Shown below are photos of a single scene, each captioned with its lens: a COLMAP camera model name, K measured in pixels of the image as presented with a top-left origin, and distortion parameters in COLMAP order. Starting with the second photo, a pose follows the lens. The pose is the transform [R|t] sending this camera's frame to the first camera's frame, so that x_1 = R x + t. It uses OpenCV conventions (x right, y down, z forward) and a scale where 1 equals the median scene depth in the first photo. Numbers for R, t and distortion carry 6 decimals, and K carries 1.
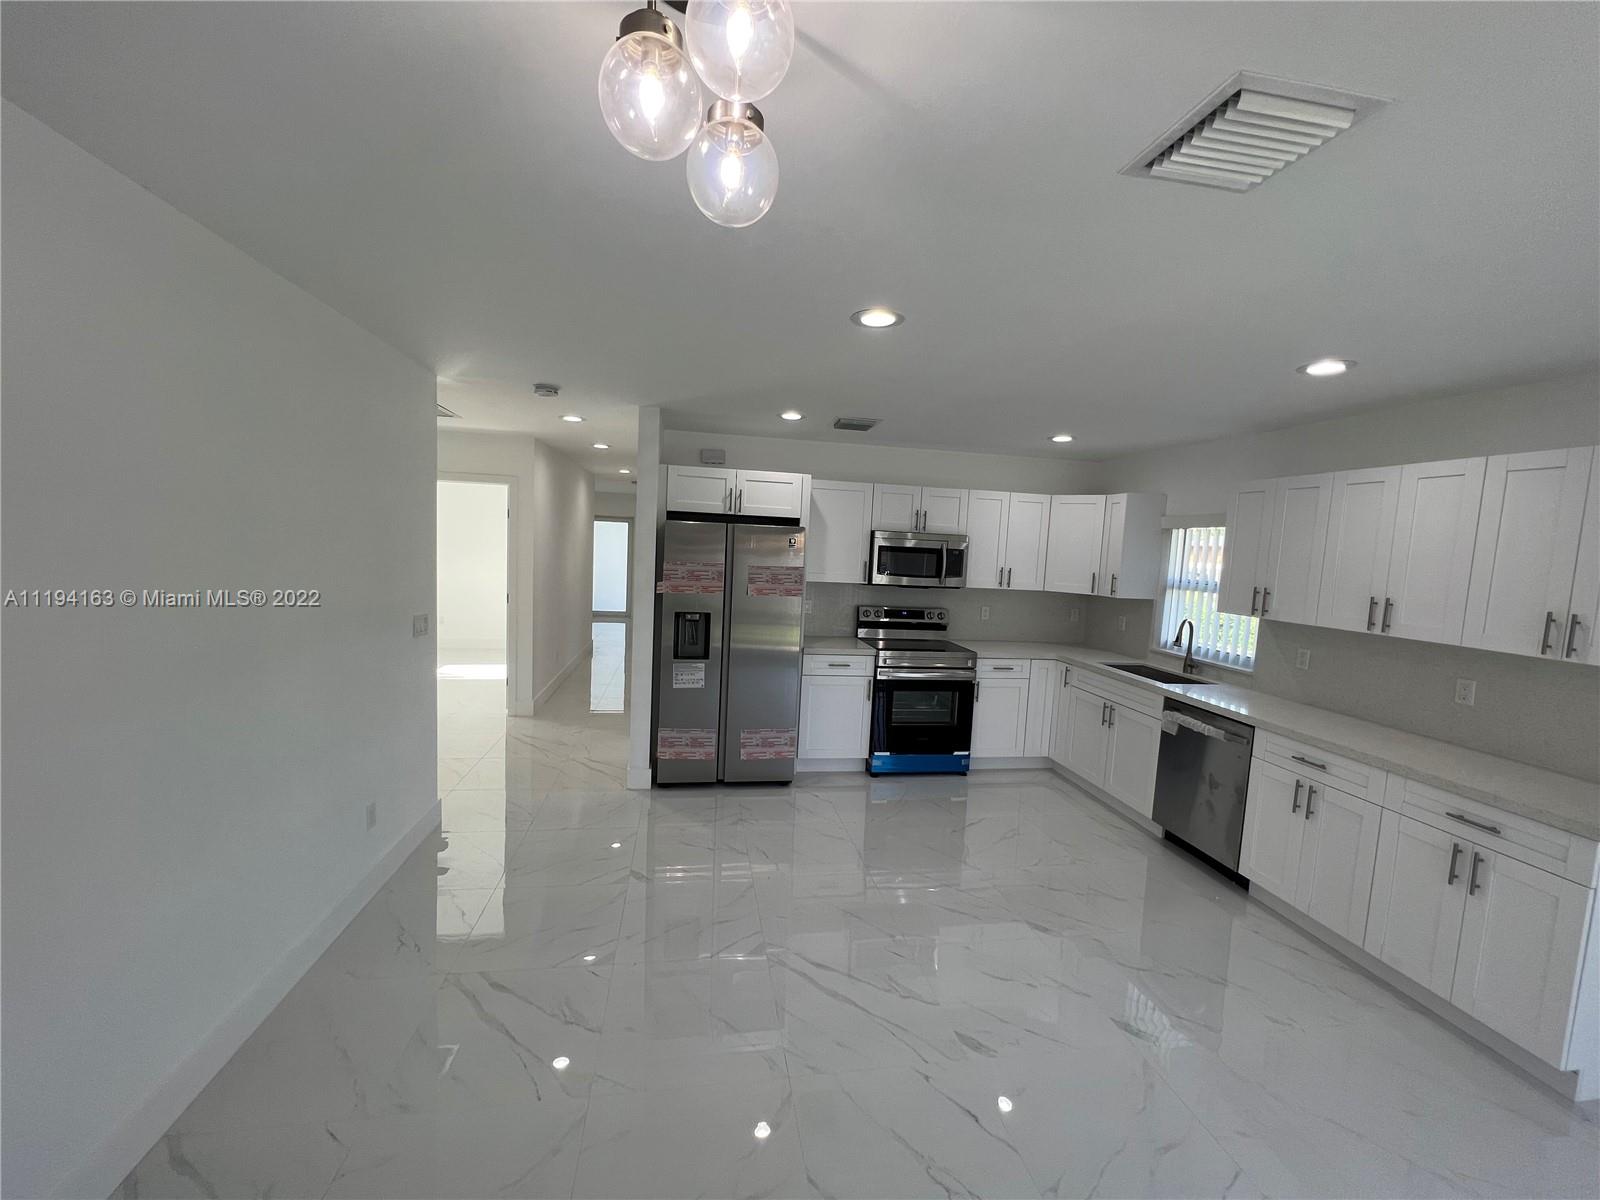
lens RADIAL K [[638.9, 0, 797.2], [0, 638.9, 599.0], [0, 0, 1]] dist [0.001534, 0.000100]
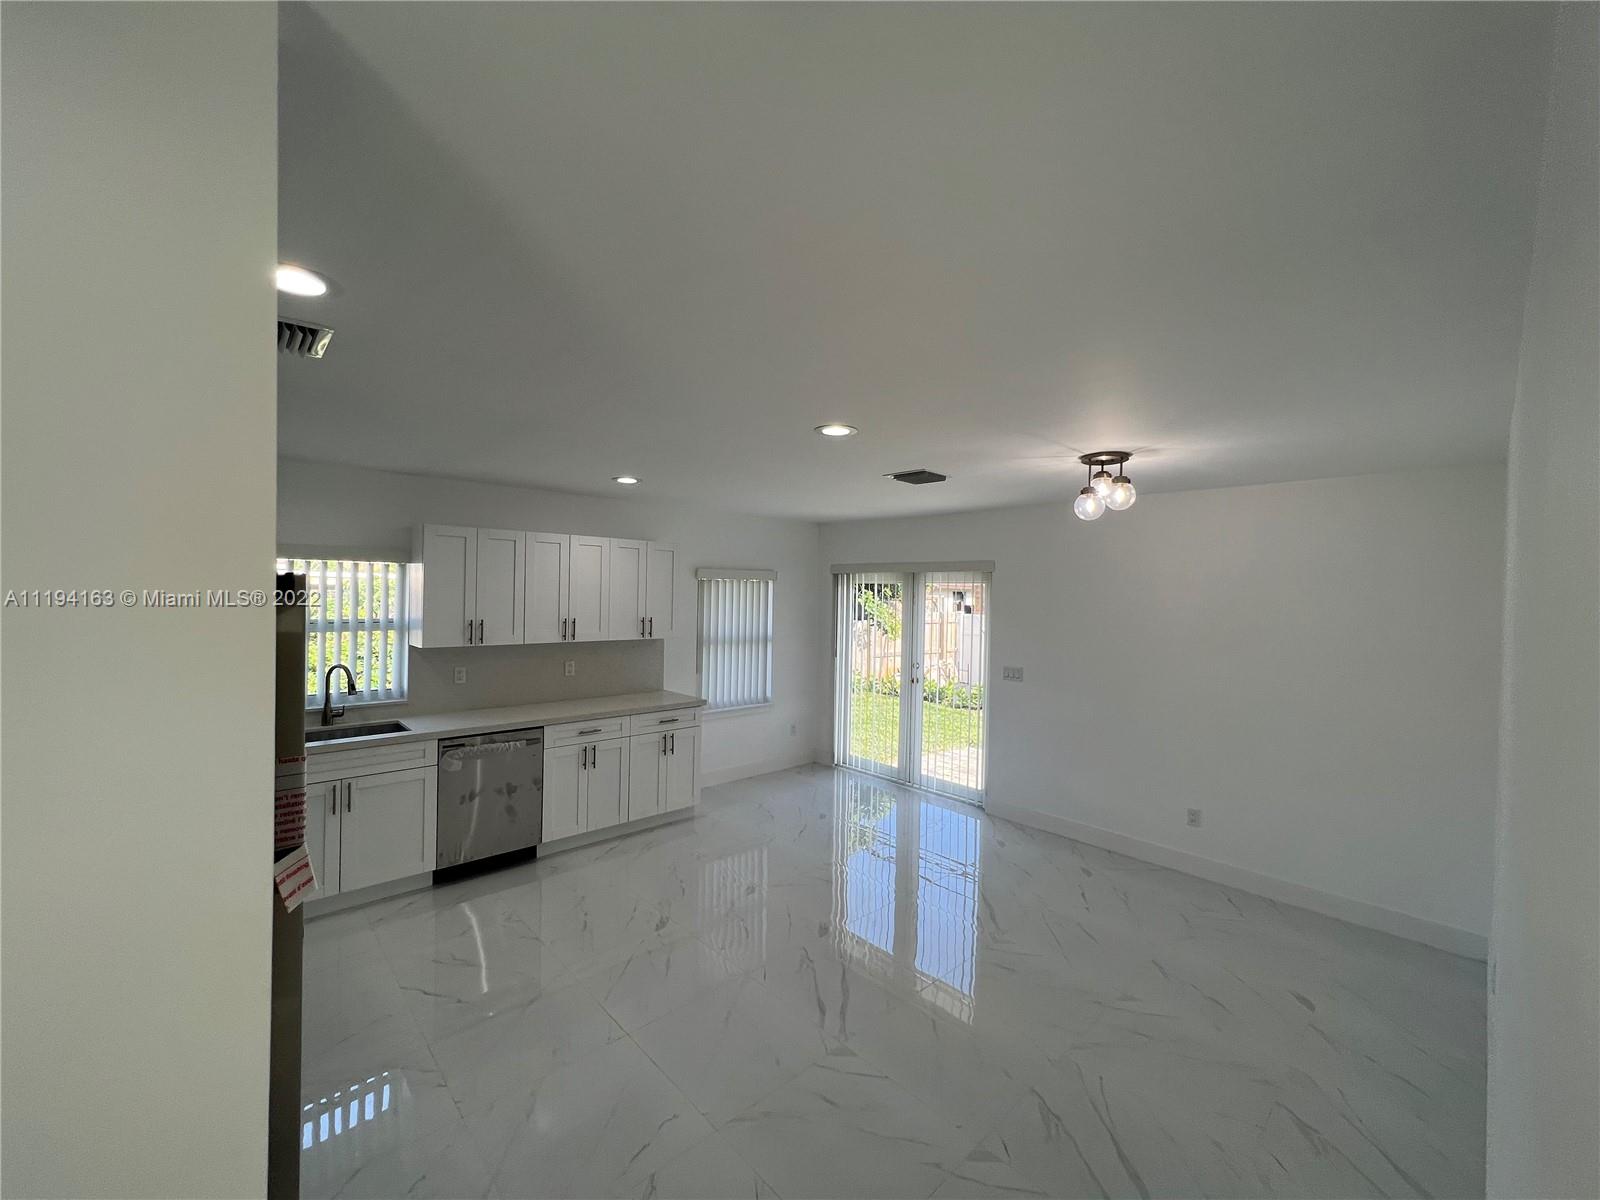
lens RADIAL K [[638.9, 0, 797.2], [0, 638.9, 599.0], [0, 0, 1]] dist [0.001534, 0.000100]
pose [[-0.548728, -0.060489, 0.833810, -0.466940], [0.031912, 0.995136, 0.093194, -0.119190], [-0.835392, 0.077746, -0.544129, 0.926491]]
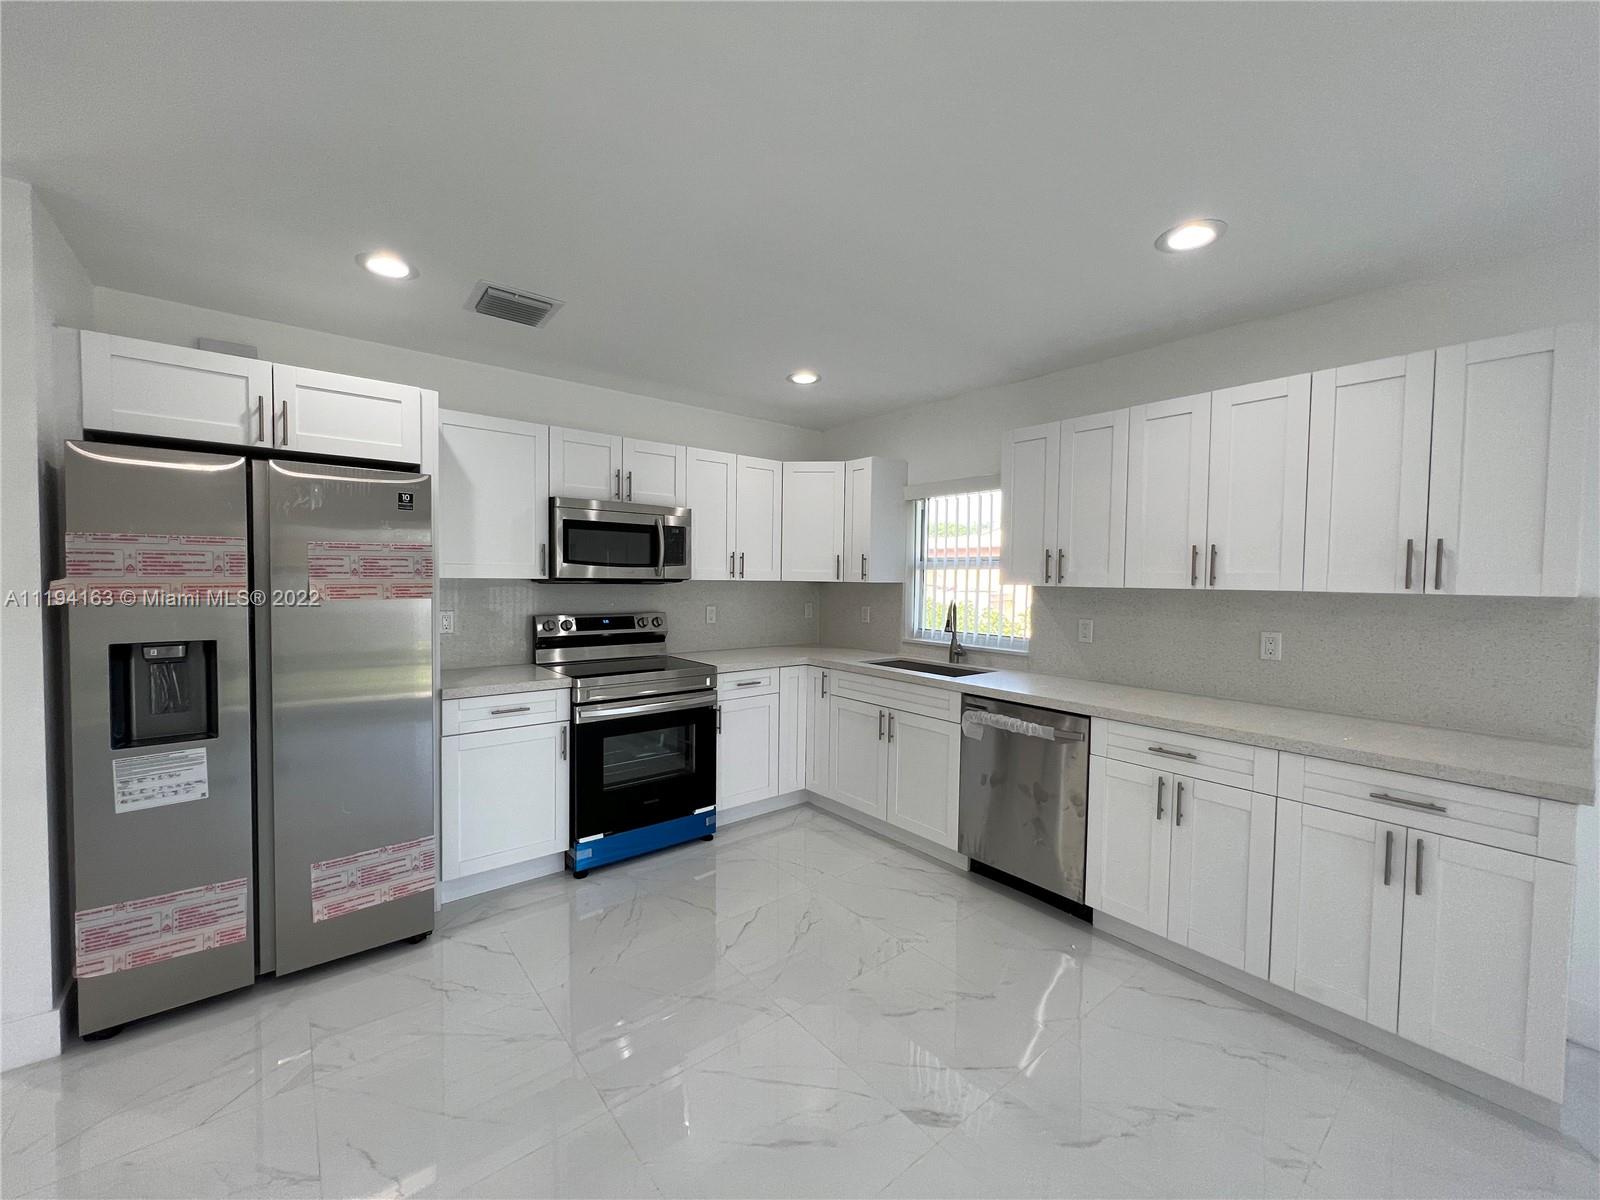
lens RADIAL K [[638.9, 0, 797.2], [0, 638.9, 599.0], [0, 0, 1]] dist [0.001534, 0.000100]
pose [[0.869013, -0.054813, 0.491745, 0.010306], [0.072530, 0.997221, -0.017018, 0.029762], [-0.489445, 0.050455, 0.870573, 0.352742]]
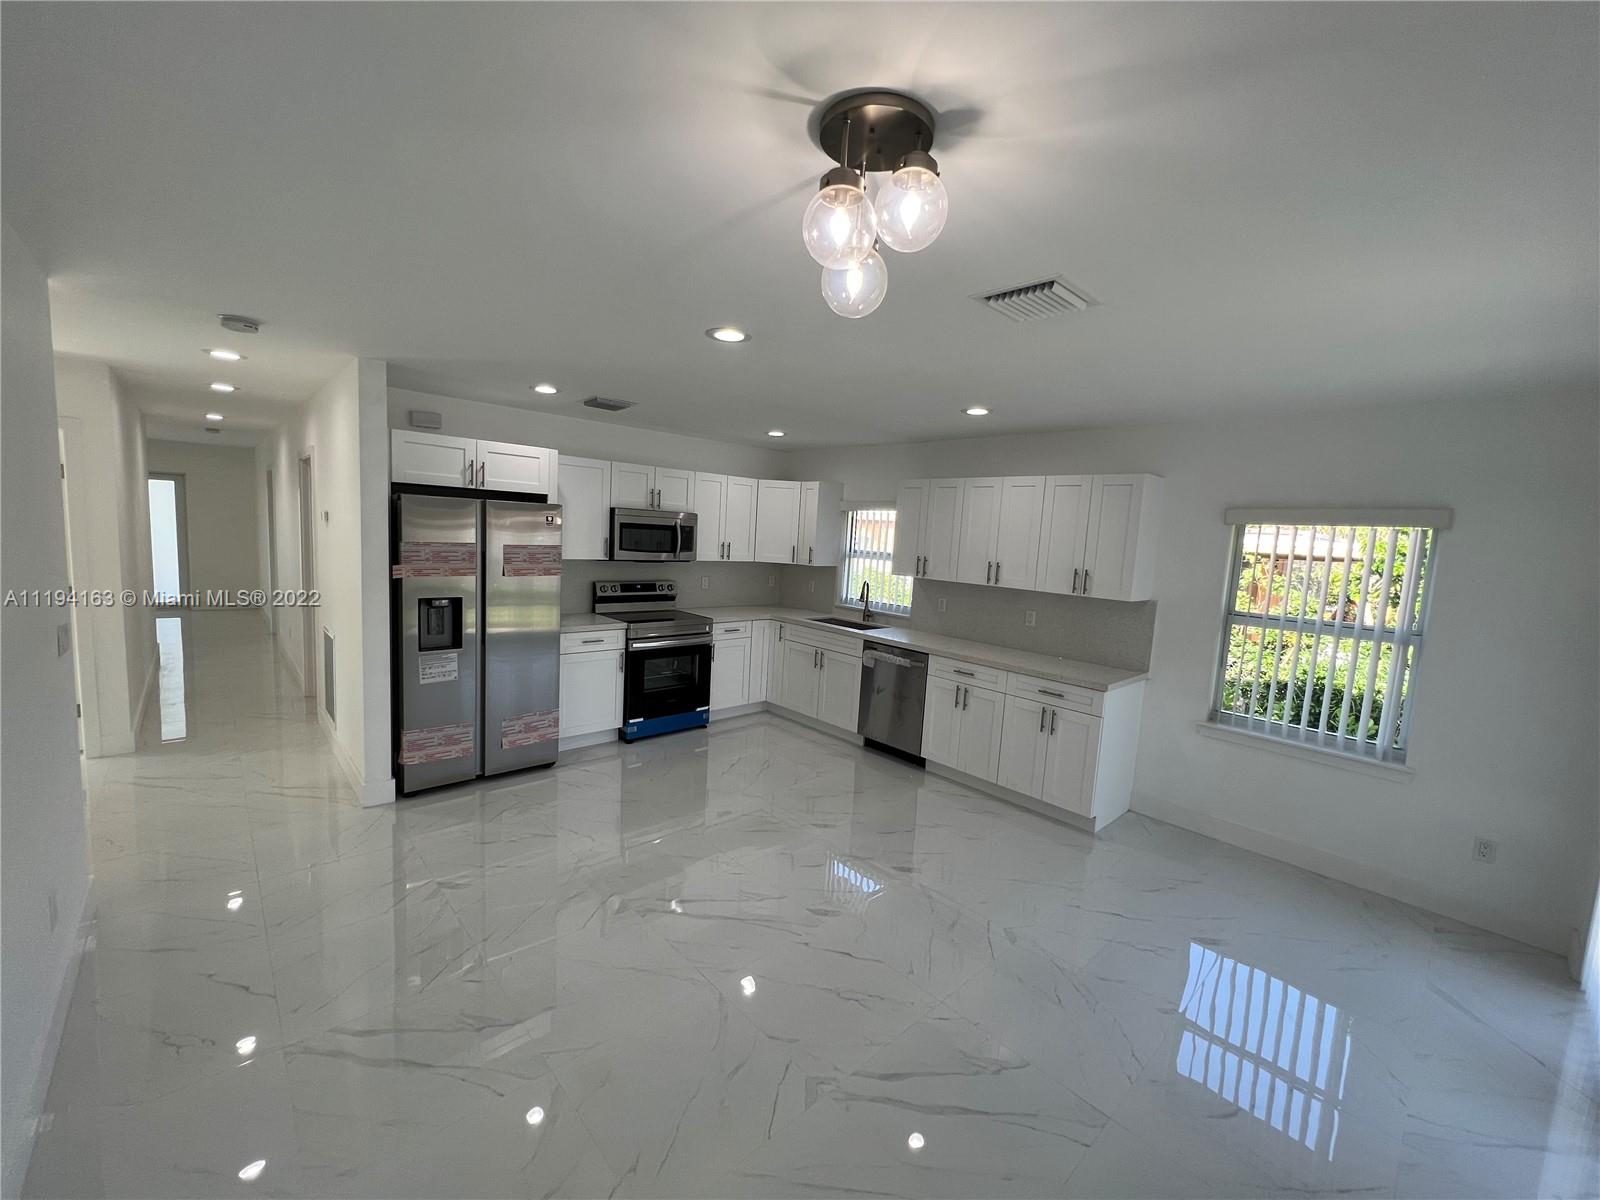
lens RADIAL K [[639.6, 0, 794.4], [0, 639.6, 599.7], [0, 0, 1]] dist [0.007983, 0.000075]
pose [[0.838074, -0.061278, 0.542105, -0.228763], [0.033065, 0.997550, 0.061642, -0.015299], [-0.544554, -0.033736, 0.838047, -0.027561]]
